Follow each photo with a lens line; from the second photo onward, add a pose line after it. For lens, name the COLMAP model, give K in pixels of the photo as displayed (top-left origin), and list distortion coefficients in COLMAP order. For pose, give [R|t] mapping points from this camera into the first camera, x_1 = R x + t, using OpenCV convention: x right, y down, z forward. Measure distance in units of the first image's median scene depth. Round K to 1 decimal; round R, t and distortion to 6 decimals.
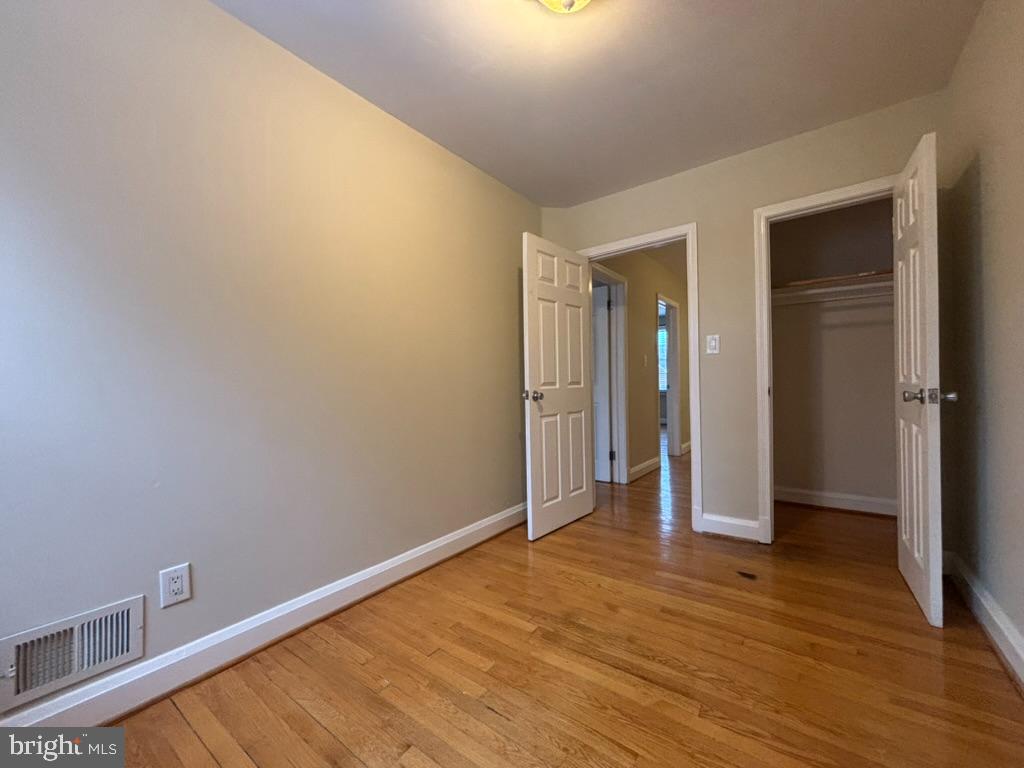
lens RADIAL K [[417.6, 0, 512.0], [0, 417.6, 384.0], [0, 0, 1]] dist [0.000552, -0.000408]
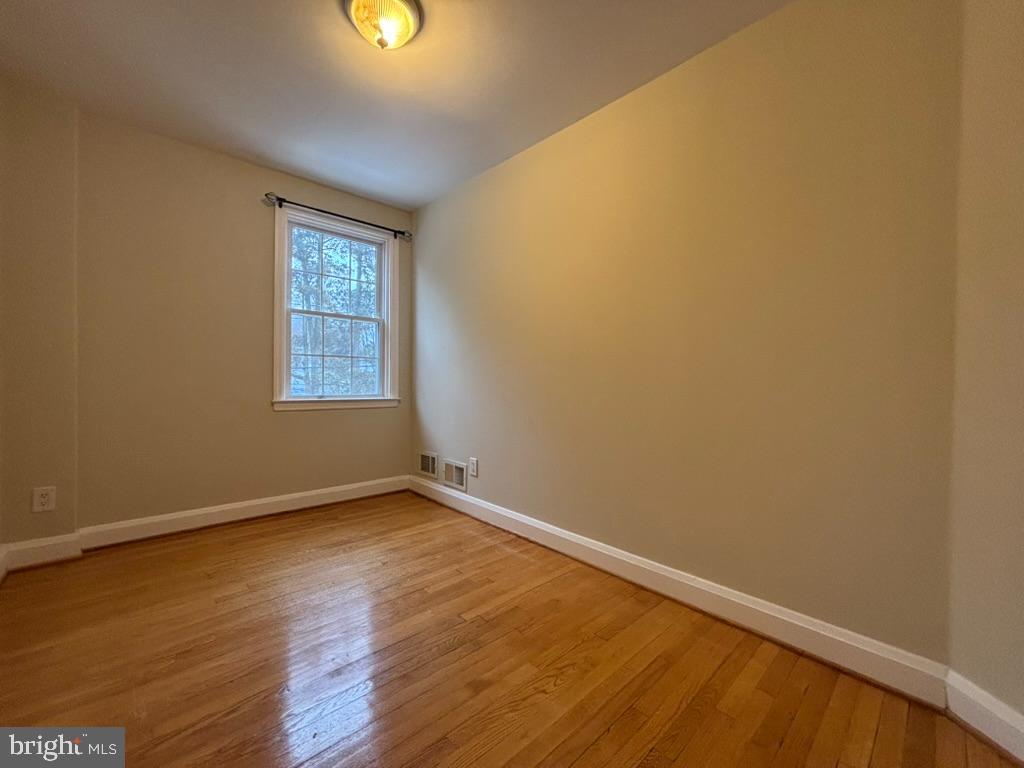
lens RADIAL K [[417.6, 0, 512.0], [0, 417.6, 384.0], [0, 0, 1]] dist [0.000552, -0.000408]
pose [[-0.173963, 0.038442, -0.984002, 1.037696], [-0.012441, 0.999072, 0.041230, -0.021868], [0.984674, 0.019414, -0.173324, 1.320908]]
